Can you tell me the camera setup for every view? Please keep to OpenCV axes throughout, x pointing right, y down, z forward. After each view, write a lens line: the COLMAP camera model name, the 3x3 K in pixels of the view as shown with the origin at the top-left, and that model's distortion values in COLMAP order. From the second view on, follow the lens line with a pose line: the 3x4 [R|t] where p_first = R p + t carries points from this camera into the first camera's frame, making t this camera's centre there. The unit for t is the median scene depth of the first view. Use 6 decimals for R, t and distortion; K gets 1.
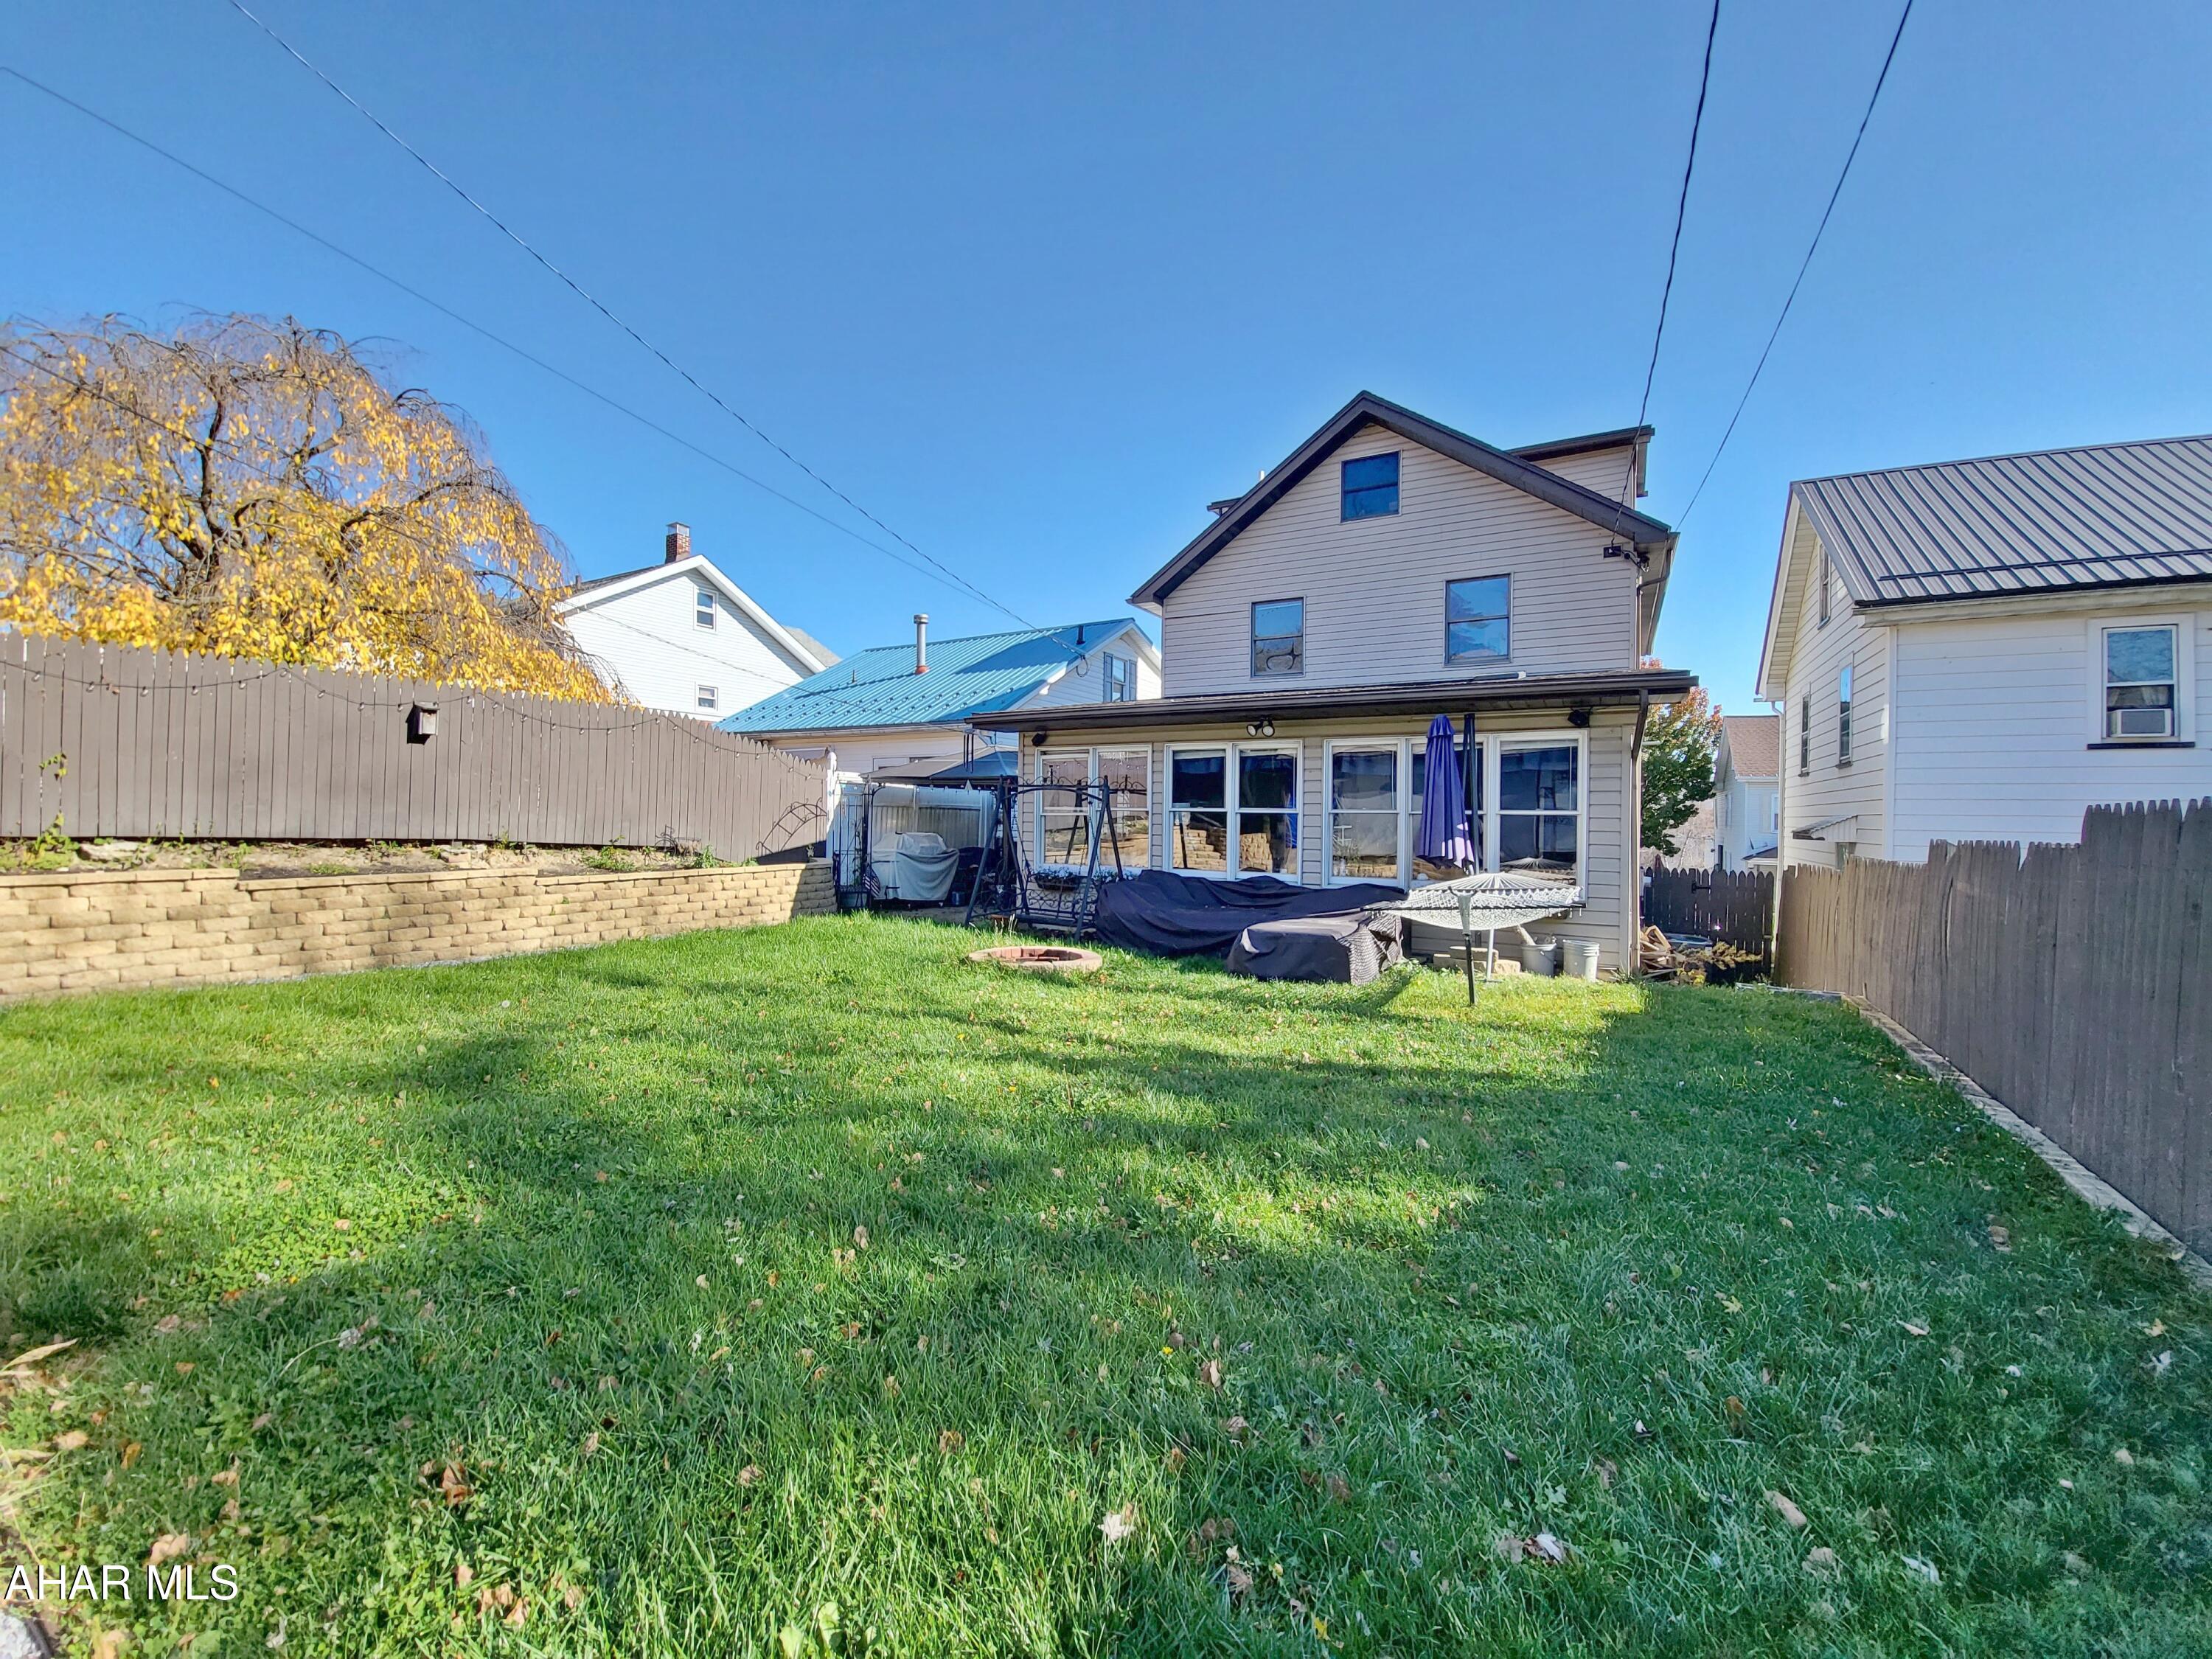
lens RADIAL K [[880.1, 0, 1111.6], [0, 880.1, 813.8], [0, 0, 1]] dist [-0.001639, -0.009883]
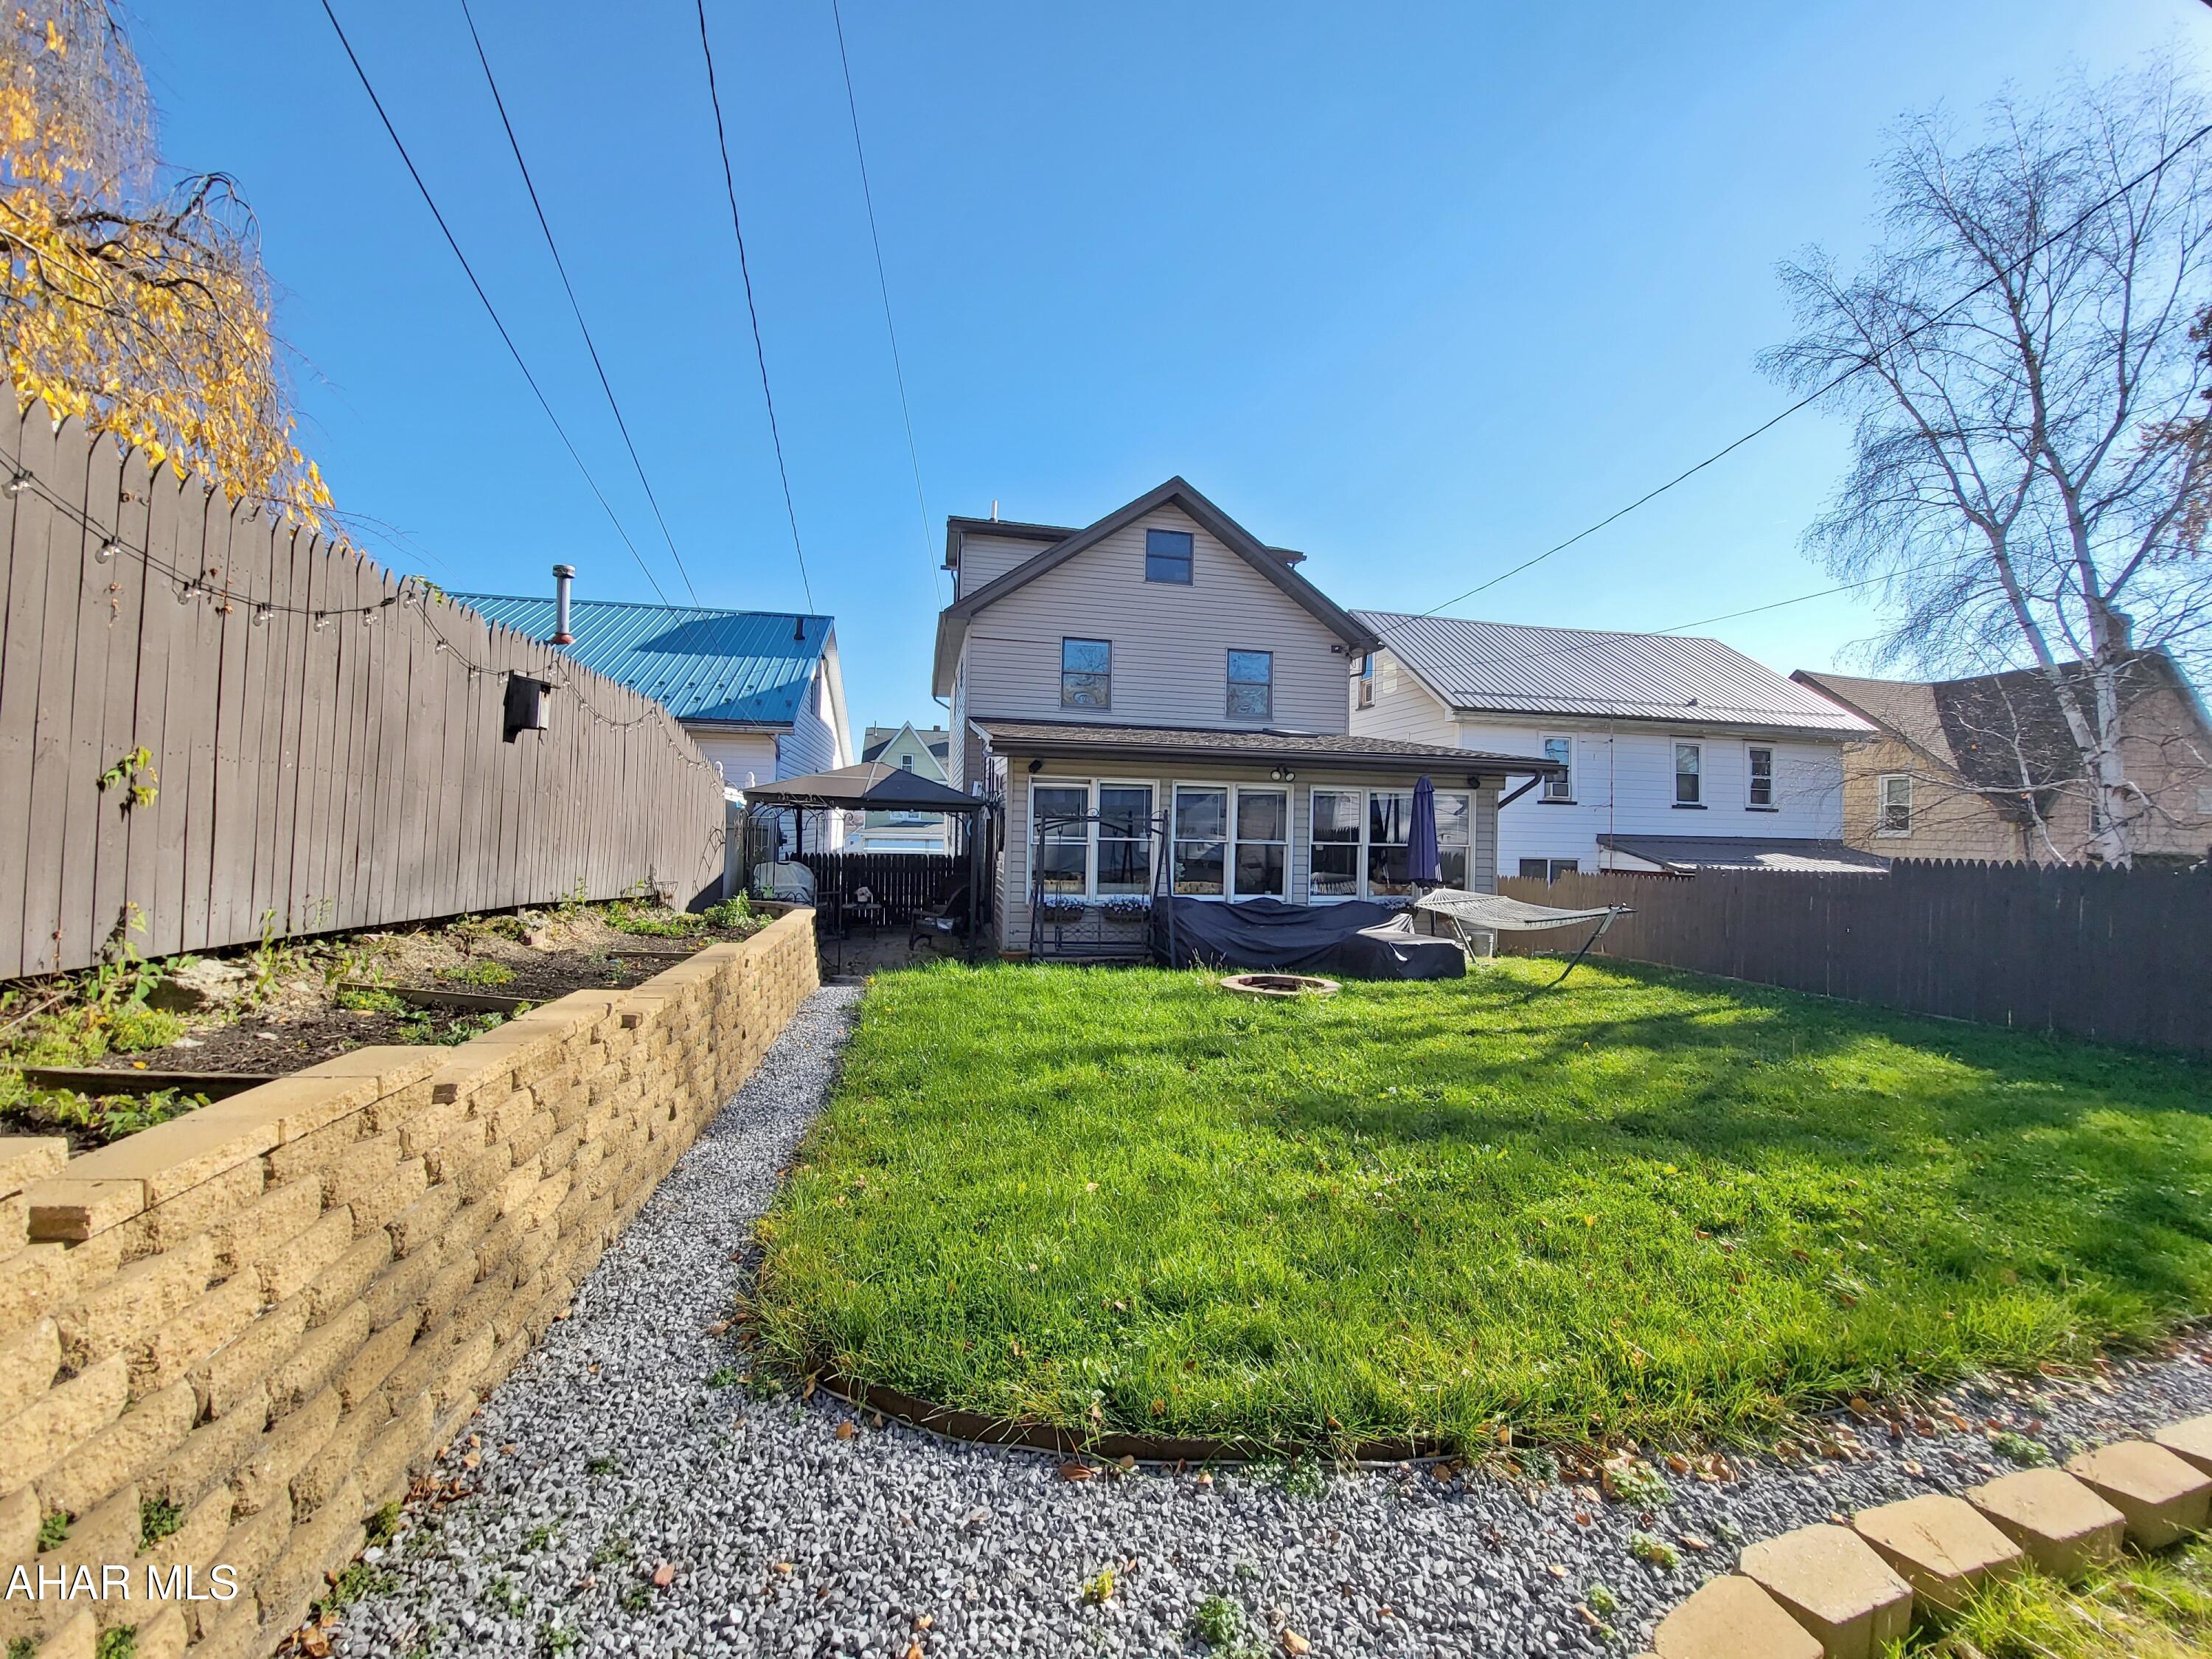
lens RADIAL K [[880.1, 0, 1111.6], [0, 880.1, 813.8], [0, 0, 1]] dist [-0.001639, -0.009883]
pose [[0.742286, 0.015951, 0.669893, -0.554269], [-0.014123, 0.999867, -0.008158, -0.020883], [-0.669934, -0.003406, 0.742413, 0.189304]]
